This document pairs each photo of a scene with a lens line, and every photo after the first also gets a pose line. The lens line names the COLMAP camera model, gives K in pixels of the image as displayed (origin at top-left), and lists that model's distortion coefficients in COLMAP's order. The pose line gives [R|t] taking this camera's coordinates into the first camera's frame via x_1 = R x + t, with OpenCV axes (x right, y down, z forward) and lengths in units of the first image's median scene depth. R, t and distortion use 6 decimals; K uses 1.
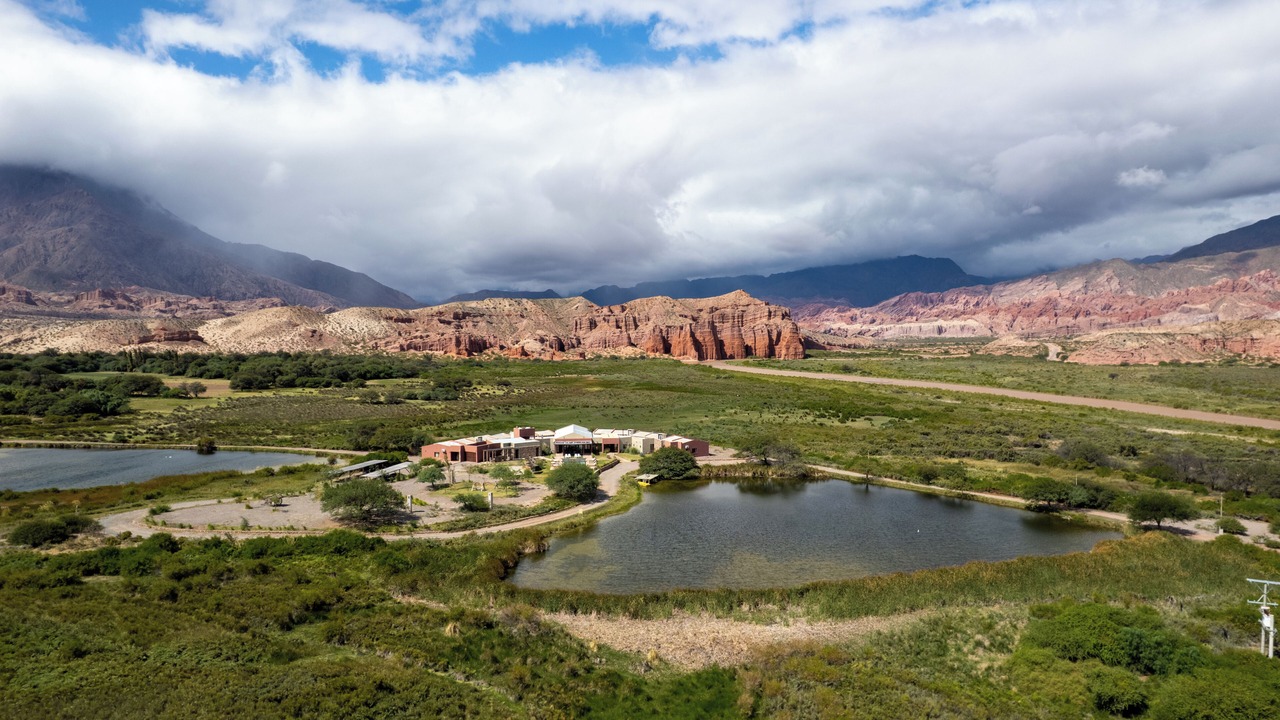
lens RADIAL K [[816.5, 0, 640.0], [0, 816.5, 360.0], [0, 0, 1]] dist [-0.084126, 0.075096]
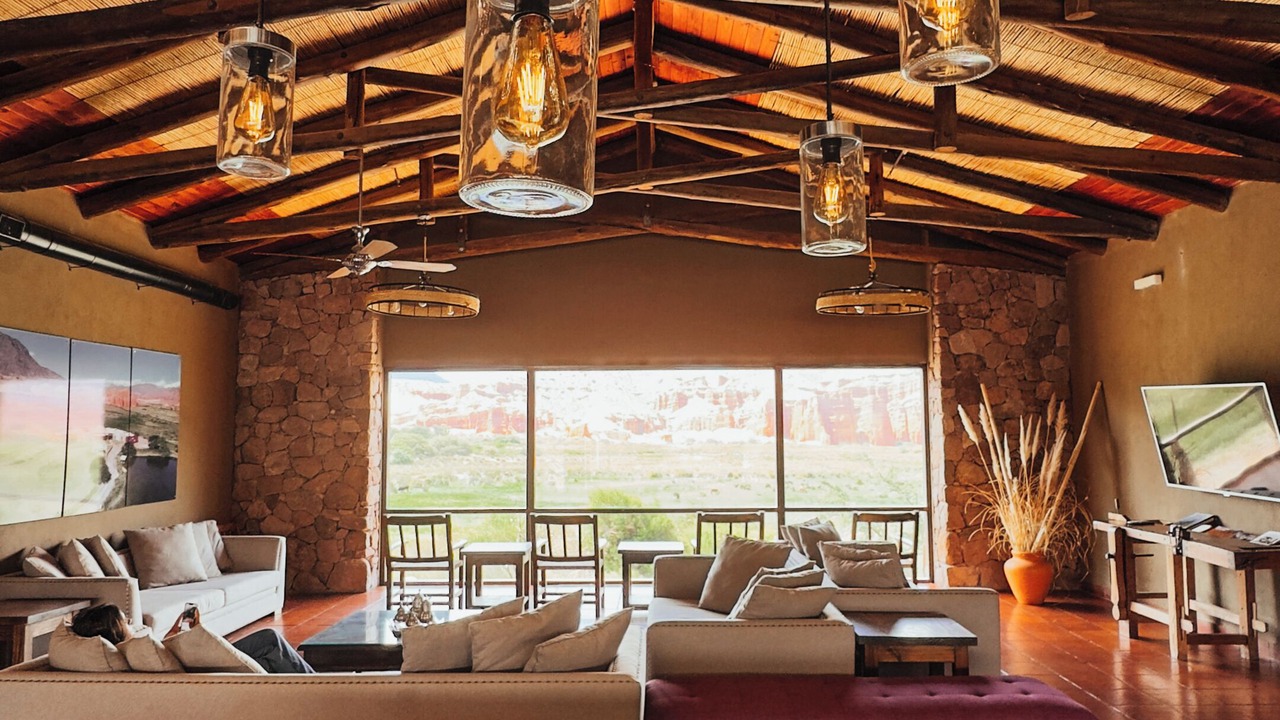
lens RADIAL K [[900.4, 0, 640.0], [0, 900.4, 360.0], [0, 0, 1]] dist [-0.001556, -0.000051]
pose [[0.995020, -0.006312, -0.099478, -0.014755], [-0.005586, 0.992895, -0.118866, 0.018422], [0.099521, 0.118830, 0.987914, 0.182843]]
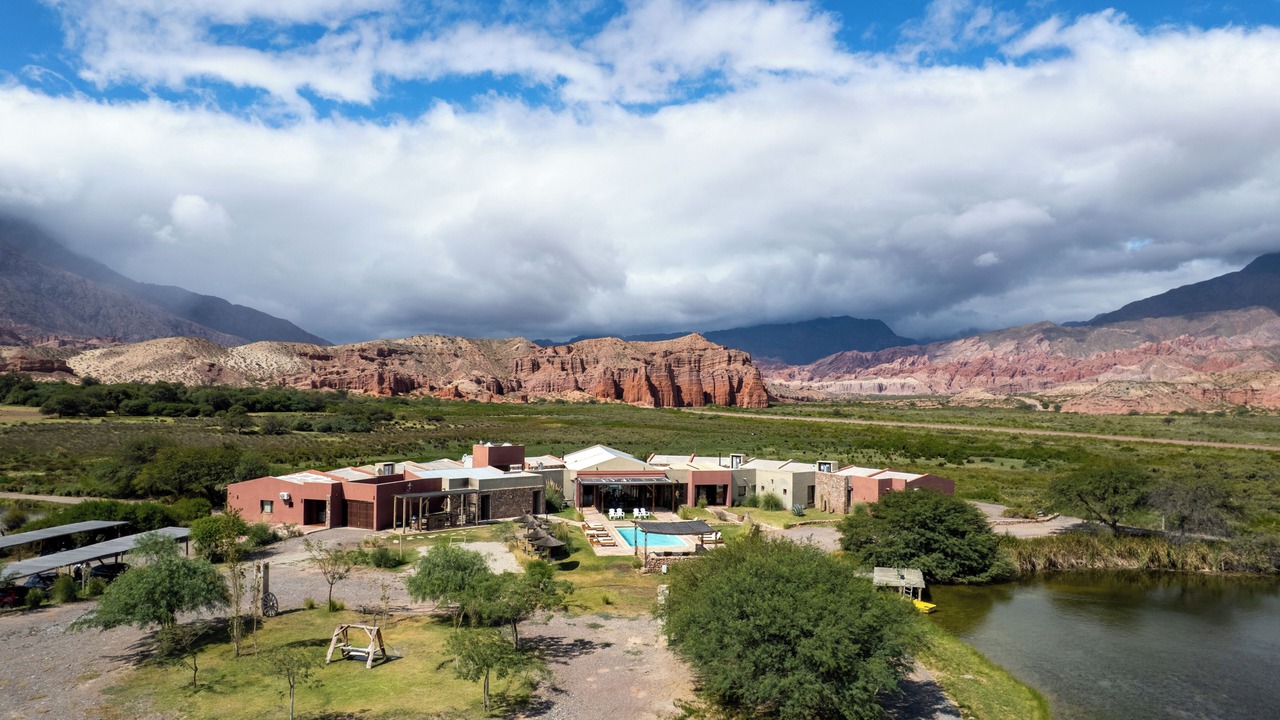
lens RADIAL K [[816.5, 0, 640.0], [0, 816.5, 360.0], [0, 0, 1]] dist [-0.084126, 0.075096]
pose [[0.996311, 0.020723, 0.083275, -0.018528], [-0.014805, 0.997362, -0.071067, 0.012070], [-0.084528, 0.069572, 0.993989, 0.101716]]
